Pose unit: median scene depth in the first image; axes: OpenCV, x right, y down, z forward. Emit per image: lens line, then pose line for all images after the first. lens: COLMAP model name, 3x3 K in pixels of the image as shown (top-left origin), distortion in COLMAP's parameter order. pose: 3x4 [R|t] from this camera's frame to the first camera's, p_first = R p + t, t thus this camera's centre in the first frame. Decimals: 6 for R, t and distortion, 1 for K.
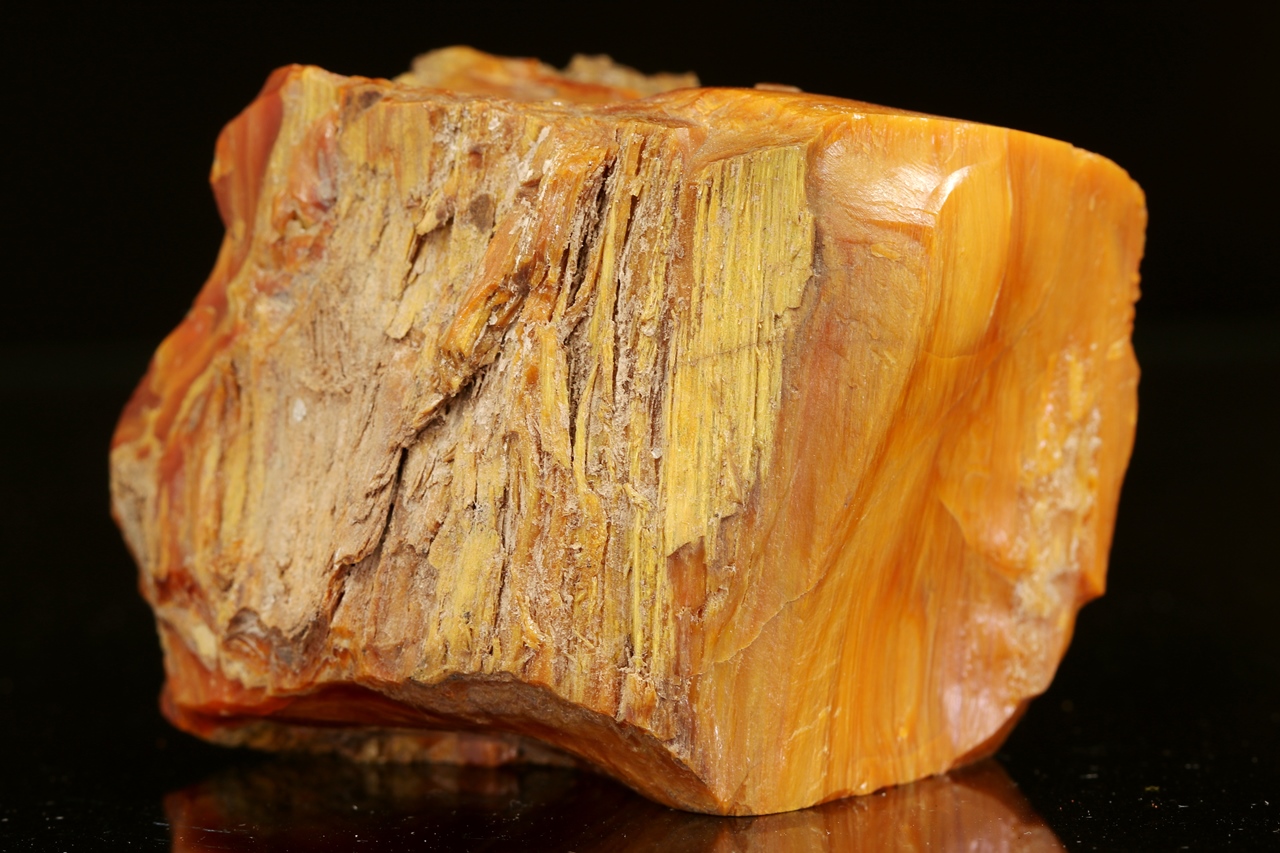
lens RADIAL K [[6644.0, 0, 639.9], [0, 6644.0, 420.3], [0, 0, 1]] dist [0.178576, 0.000000]
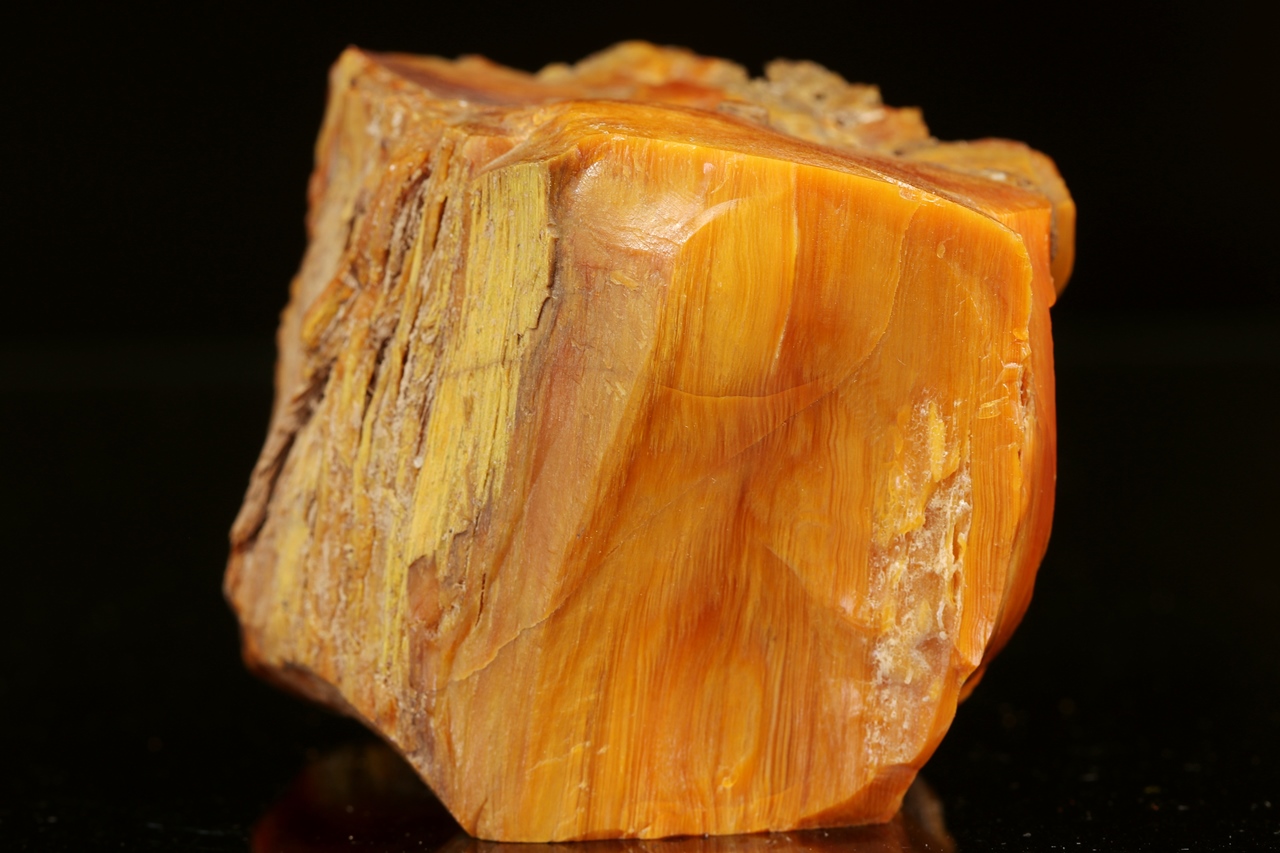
lens RADIAL K [[6644.0, 0, 639.9], [0, 6644.0, 432.6], [0, 0, 1]] dist [0.178576, 0.000000]
pose [[0.765653, 0.101514, -0.635193, 0.653405], [-0.090722, 0.994640, 0.049604, -0.051315], [0.636824, 0.019646, 0.770758, 0.257991]]
